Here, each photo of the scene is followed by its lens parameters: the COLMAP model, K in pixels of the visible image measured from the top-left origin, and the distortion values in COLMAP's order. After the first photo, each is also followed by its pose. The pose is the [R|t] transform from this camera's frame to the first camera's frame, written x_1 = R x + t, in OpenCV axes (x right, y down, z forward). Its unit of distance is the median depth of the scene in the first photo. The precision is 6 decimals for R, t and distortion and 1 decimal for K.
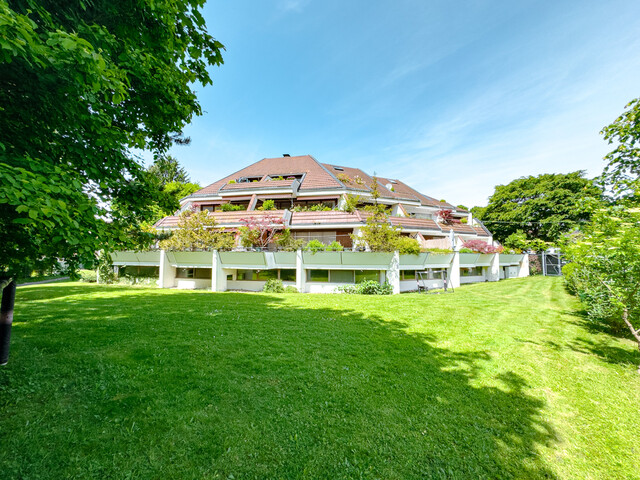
lens RADIAL K [[266.1, 0, 320.0], [0, 266.1, 240.0], [0, 0, 1]] dist [-0.020642, 0.000027]
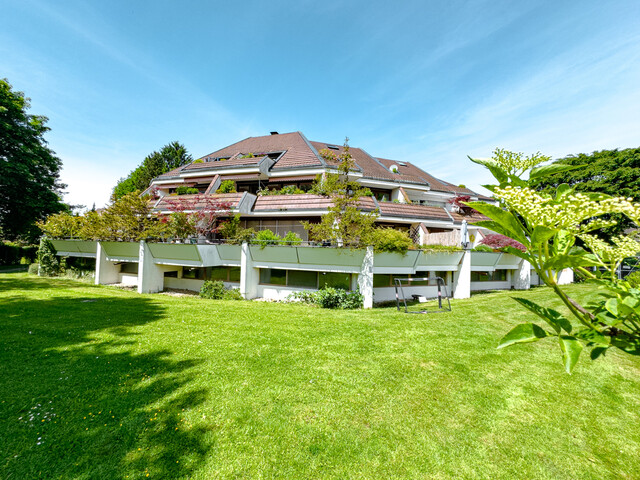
lens RADIAL K [[262.4, 0, 320.0], [0, 262.4, 240.0], [0, 0, 1]] dist [-0.021450, 0.008613]
pose [[0.994636, 0.020524, -0.101384, 0.164055], [-0.017490, 0.999375, 0.030724, 0.001841], [0.101951, -0.028786, 0.994373, 0.214495]]
